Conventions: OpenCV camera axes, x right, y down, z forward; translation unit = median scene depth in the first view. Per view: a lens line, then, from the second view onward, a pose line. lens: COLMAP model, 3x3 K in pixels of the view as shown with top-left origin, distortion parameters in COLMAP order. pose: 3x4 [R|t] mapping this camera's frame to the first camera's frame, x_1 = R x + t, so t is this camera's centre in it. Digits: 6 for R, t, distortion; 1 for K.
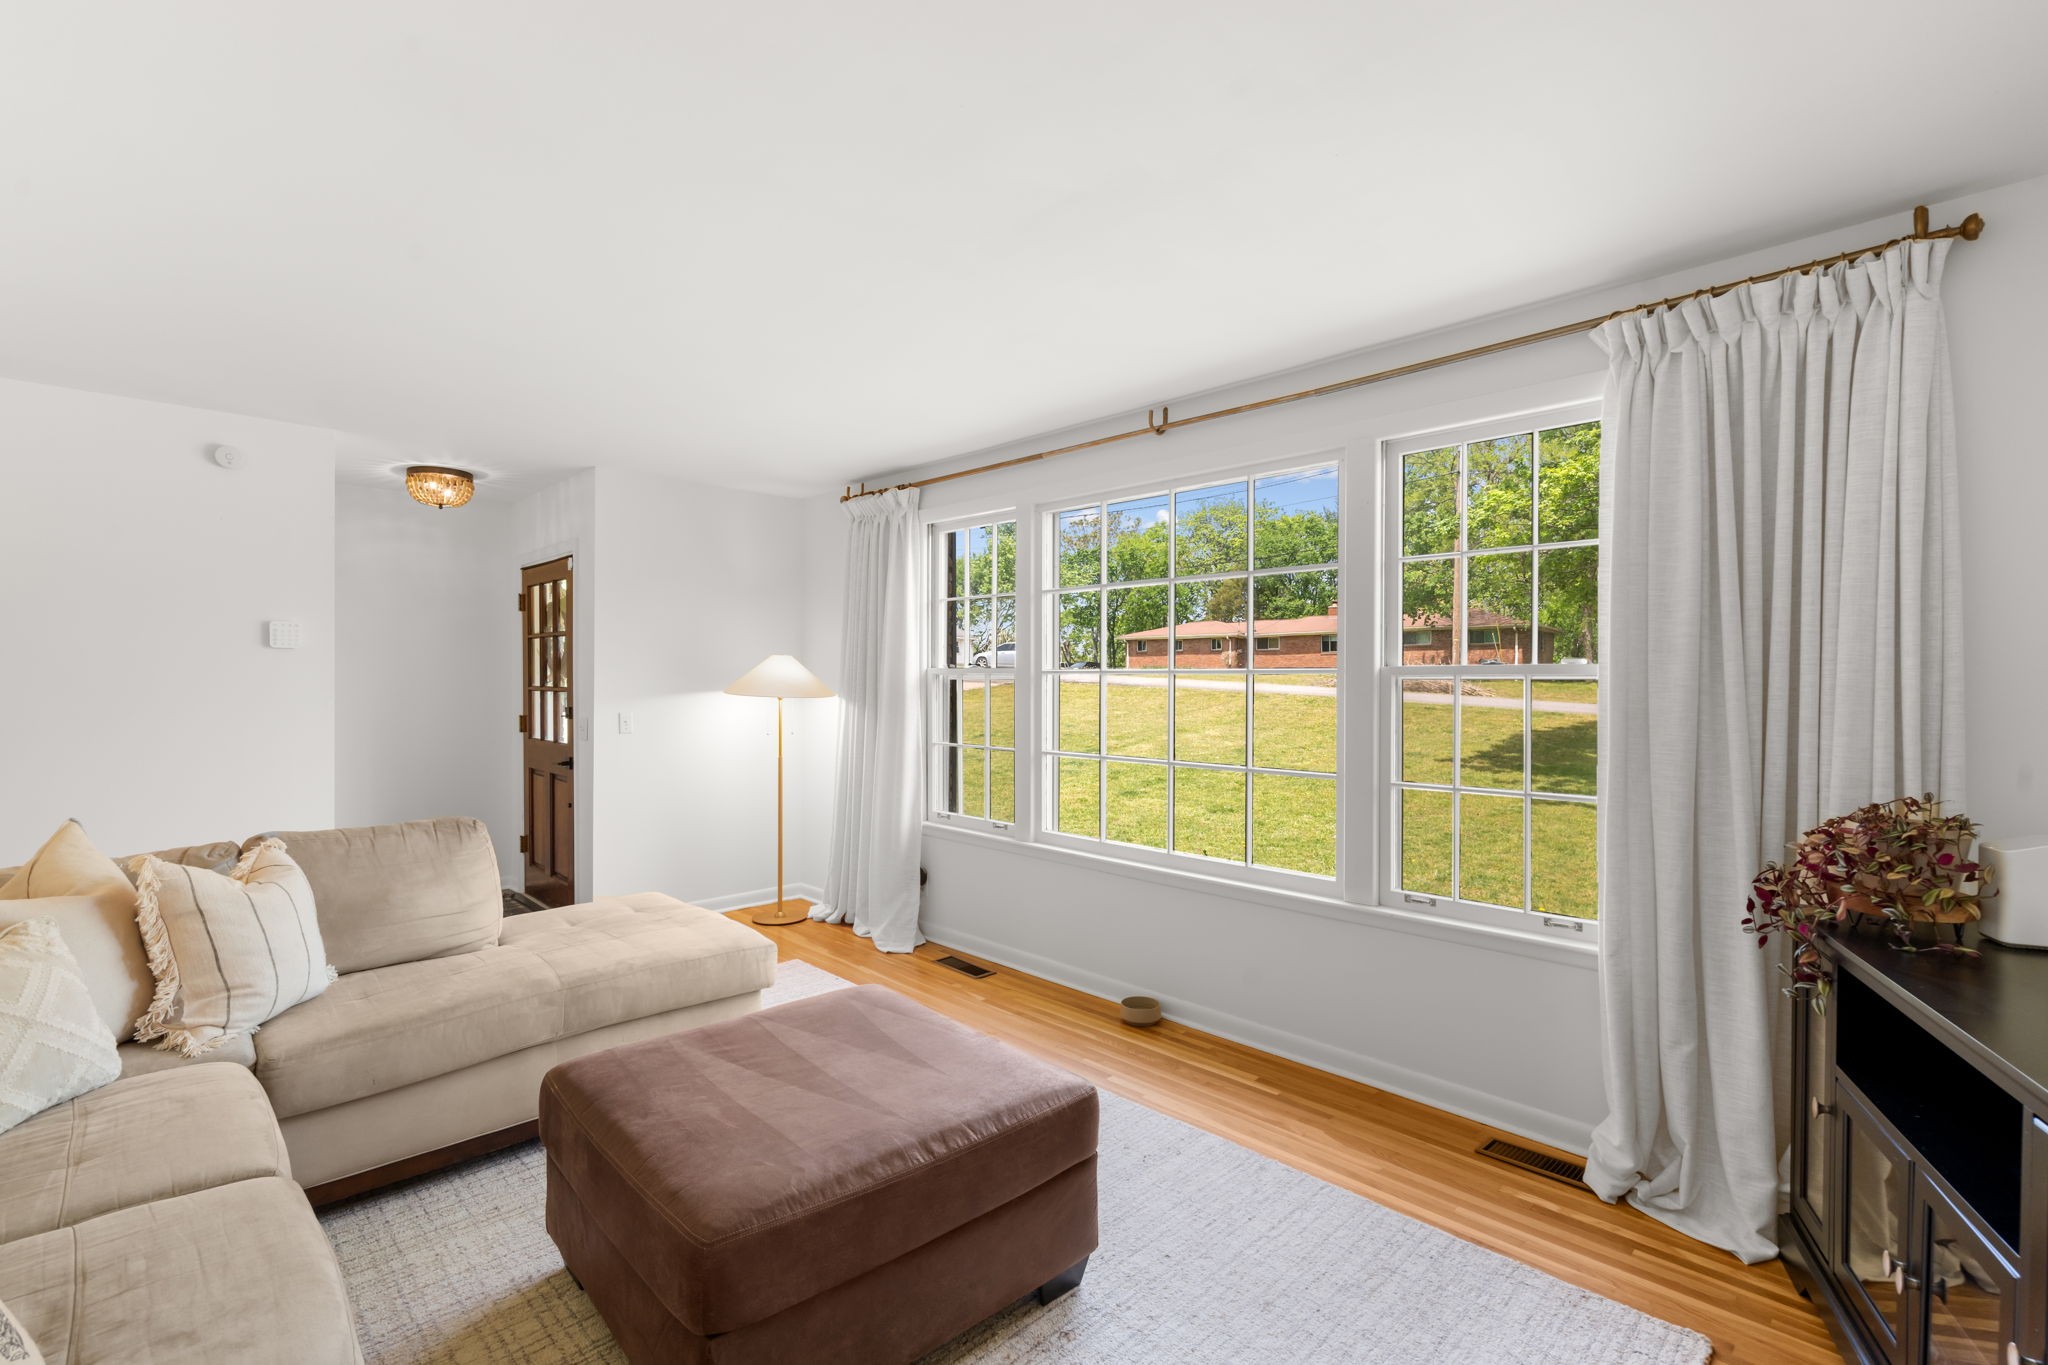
lens RADIAL K [[959.4, 0, 1024.0], [0, 959.4, 682.5], [0, 0, 1]] dist [-0.001510, -0.000034]
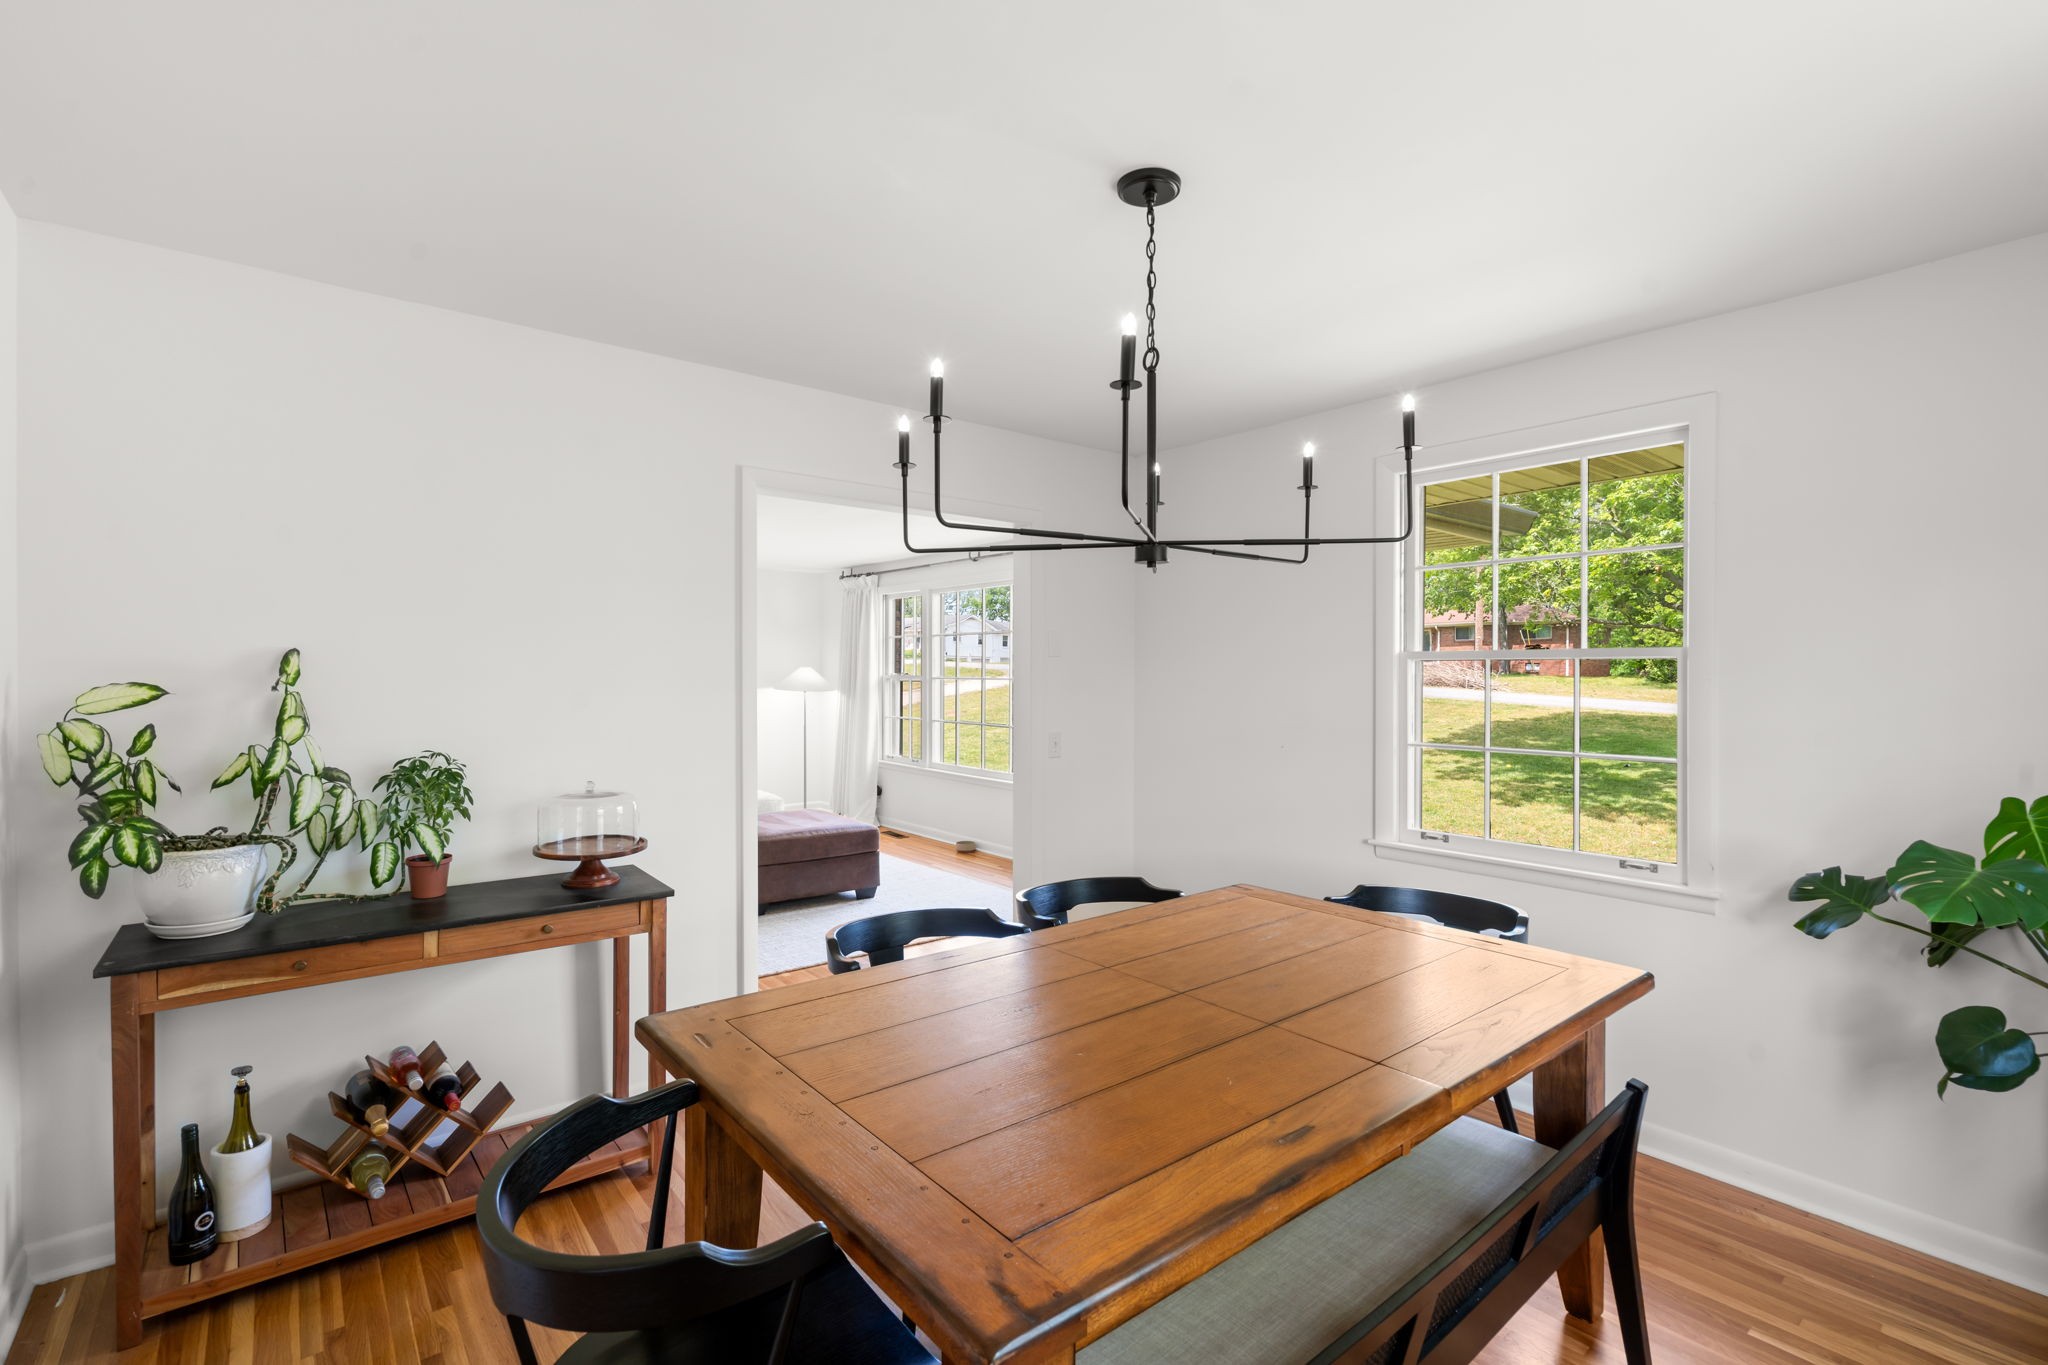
lens RADIAL K [[925.5, 0, 1029.4], [0, 925.5, 674.5], [0, 0, 1]] dist [-0.003905, -0.000012]
pose [[0.997548, 0.001764, -0.069957, 0.289722], [-0.001833, 0.999998, -0.000925, -0.014690], [0.069955, 0.001051, 0.997550, -0.698849]]
